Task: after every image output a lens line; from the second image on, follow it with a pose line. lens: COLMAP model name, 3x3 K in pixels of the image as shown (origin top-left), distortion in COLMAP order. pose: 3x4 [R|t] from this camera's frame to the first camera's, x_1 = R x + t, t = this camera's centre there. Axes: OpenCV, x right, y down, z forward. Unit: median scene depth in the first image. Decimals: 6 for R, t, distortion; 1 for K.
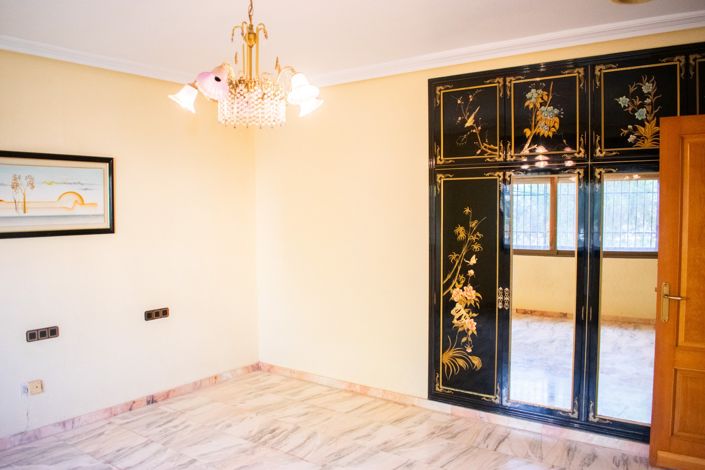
lens RADIAL K [[553.5, 0, 352.5], [0, 553.5, 235.0], [0, 0, 1]] dist [-0.081649, 0.002709]
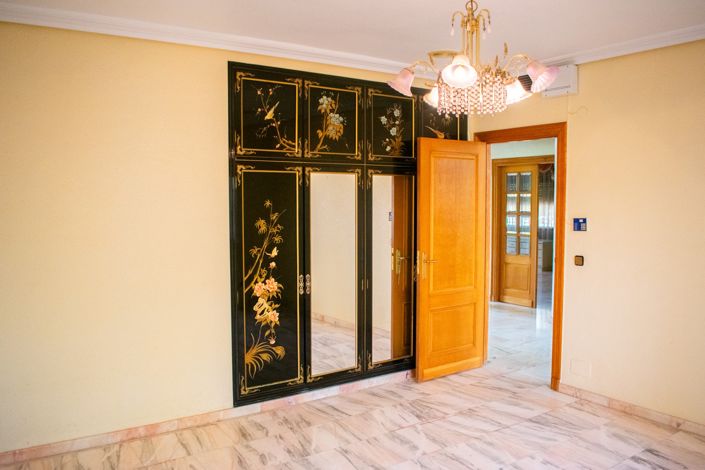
lens RADIAL K [[572.6, 0, 344.4], [0, 572.6, 235.7], [0, 0, 1]] dist [-0.090194, 0.004709]
pose [[0.353623, -0.052694, 0.933903, -0.731614], [0.048215, 0.998112, 0.038061, -0.019107], [-0.934145, 0.031569, 0.355495, 0.516300]]
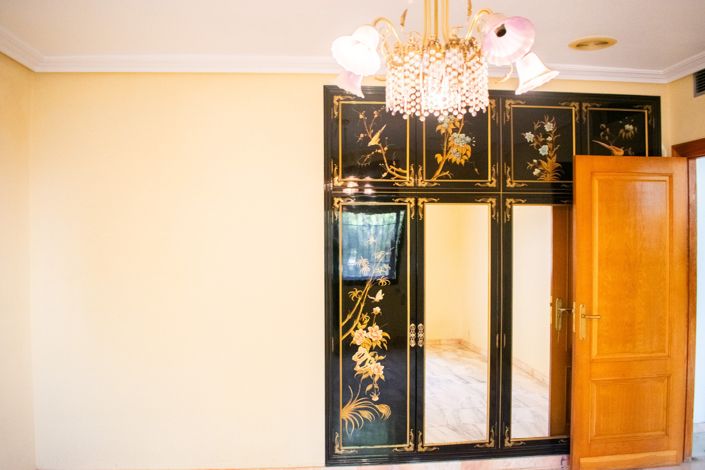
lens RADIAL K [[572.6, 0, 344.4], [0, 572.6, 235.7], [0, 0, 1]] dist [-0.090194, 0.004709]
pose [[0.763554, 0.000863, 0.645743, -0.426992], [0.030961, 0.998800, -0.037943, -0.018351], [-0.645001, 0.048964, 0.762611, 0.337310]]
